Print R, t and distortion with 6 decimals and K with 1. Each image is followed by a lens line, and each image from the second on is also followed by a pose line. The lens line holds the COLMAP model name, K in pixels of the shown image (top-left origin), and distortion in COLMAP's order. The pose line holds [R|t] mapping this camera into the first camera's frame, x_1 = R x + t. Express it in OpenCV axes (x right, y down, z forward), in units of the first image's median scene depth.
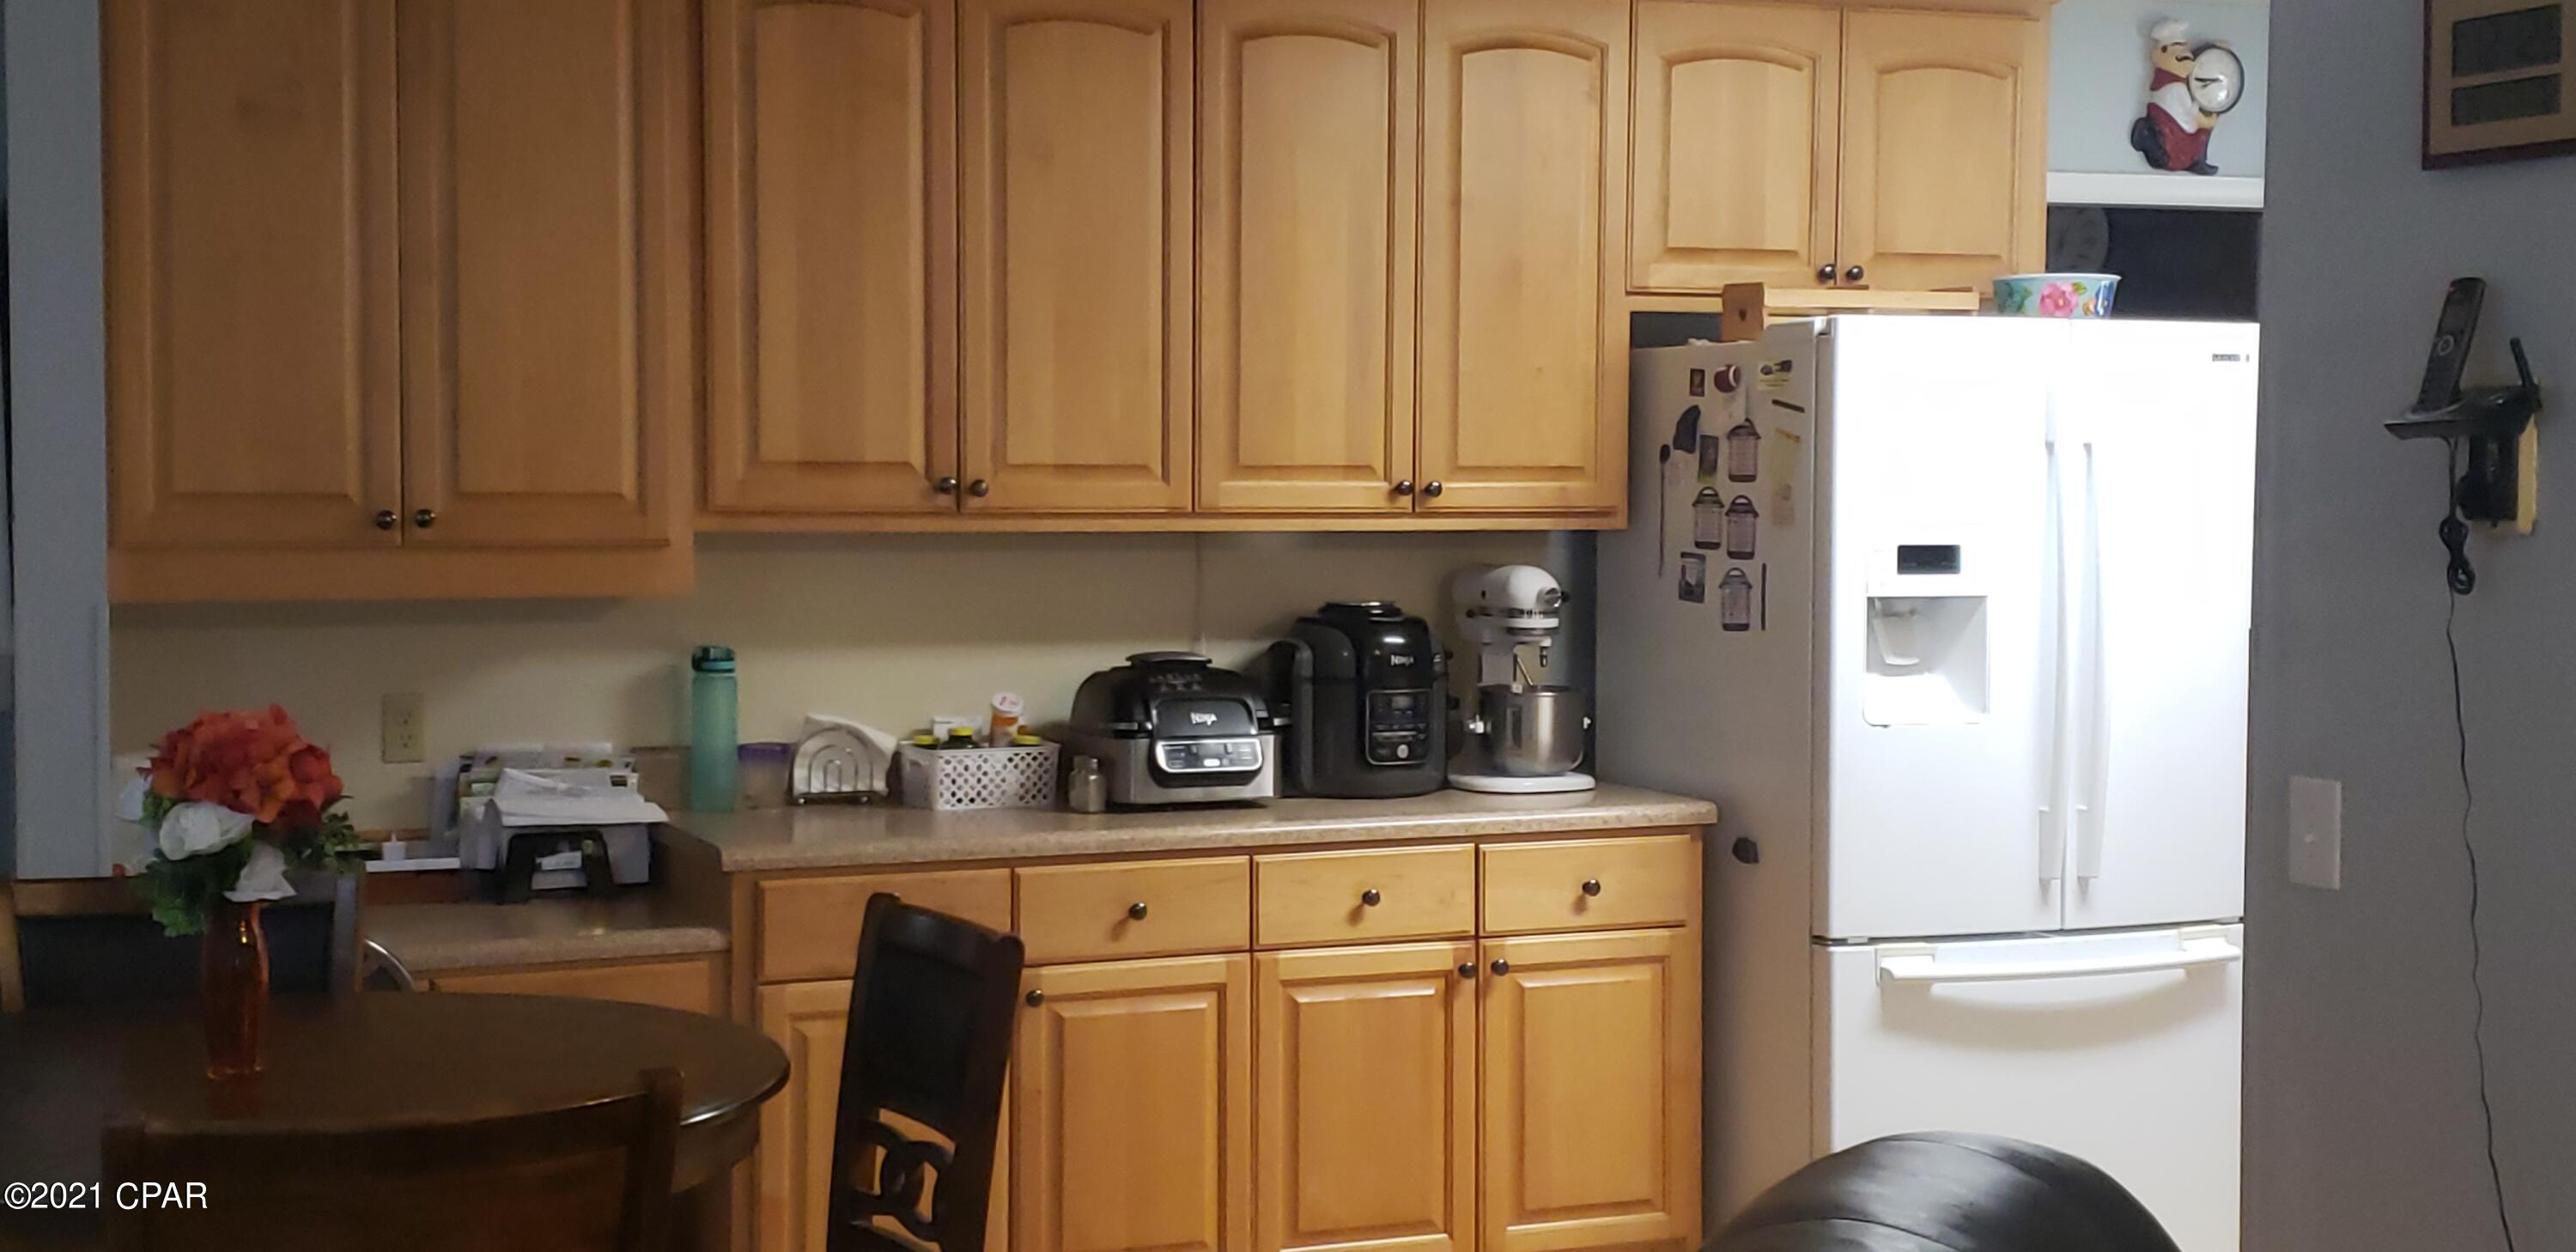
lens RADIAL K [[3313.0, 0, 1272.9], [0, 3313.0, 620.3], [0, 0, 1]] dist [0.292070, -1.116606]
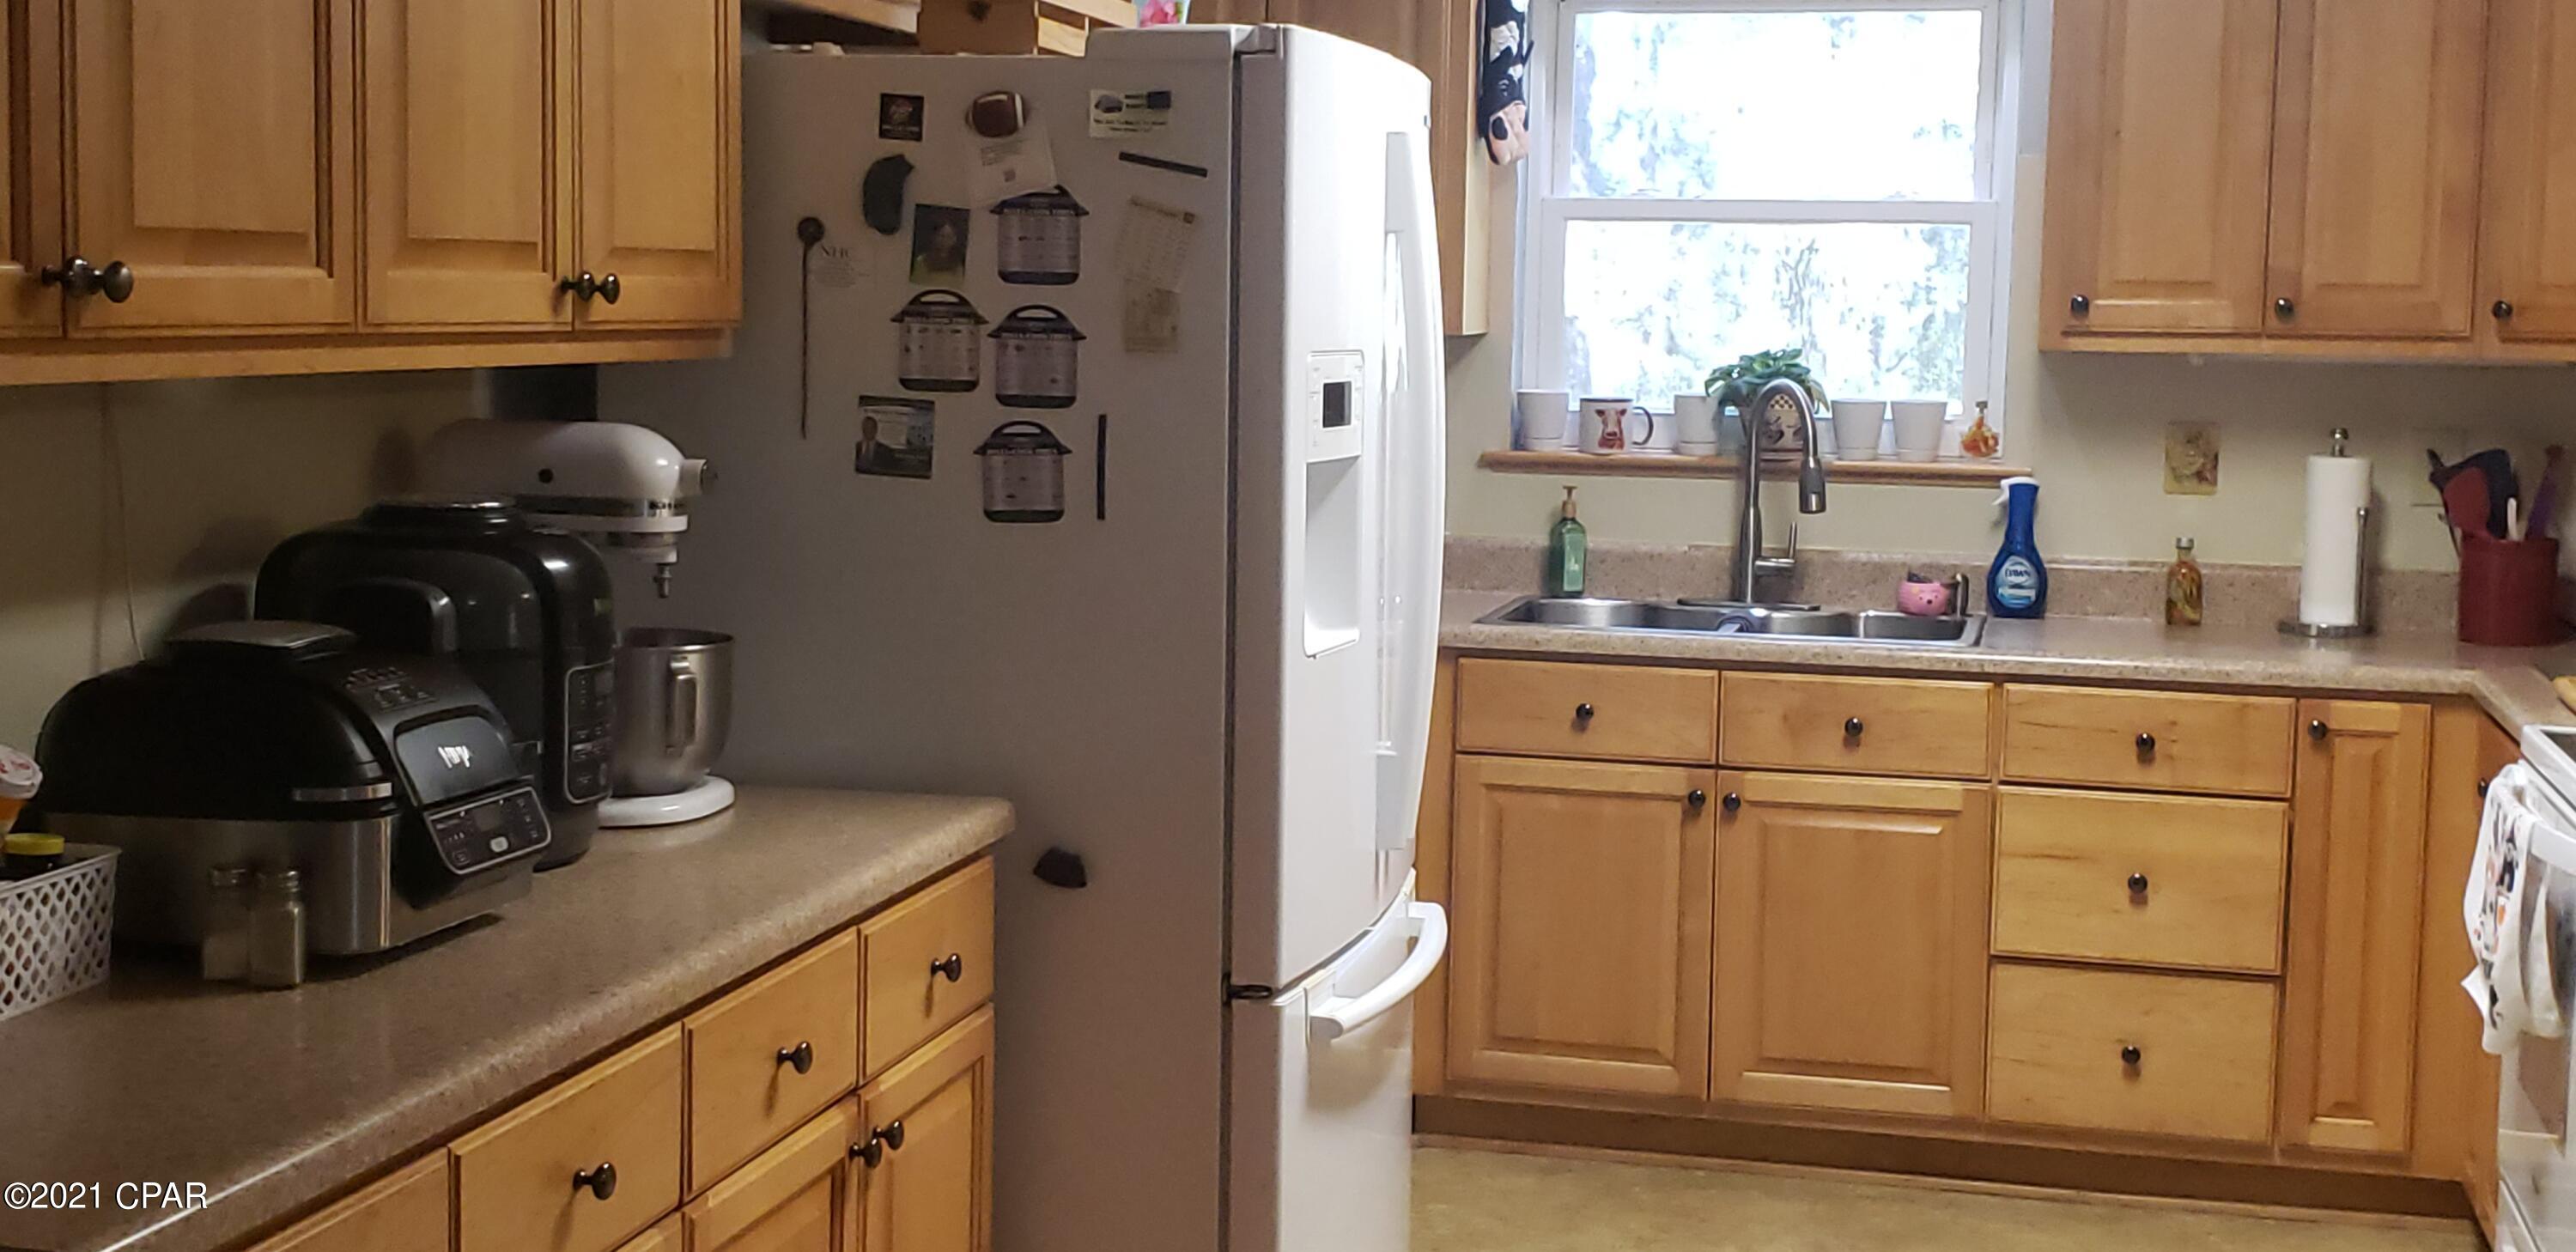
lens RADIAL K [[3313.0, 0, 1272.9], [0, 3313.0, 620.3], [0, 0, 1]] dist [0.292070, -1.116606]
pose [[0.579781, -0.074302, 0.811377, -0.342633], [0.022848, 0.996924, 0.074967, -0.024208], [-0.814452, -0.024926, 0.579696, 0.596904]]
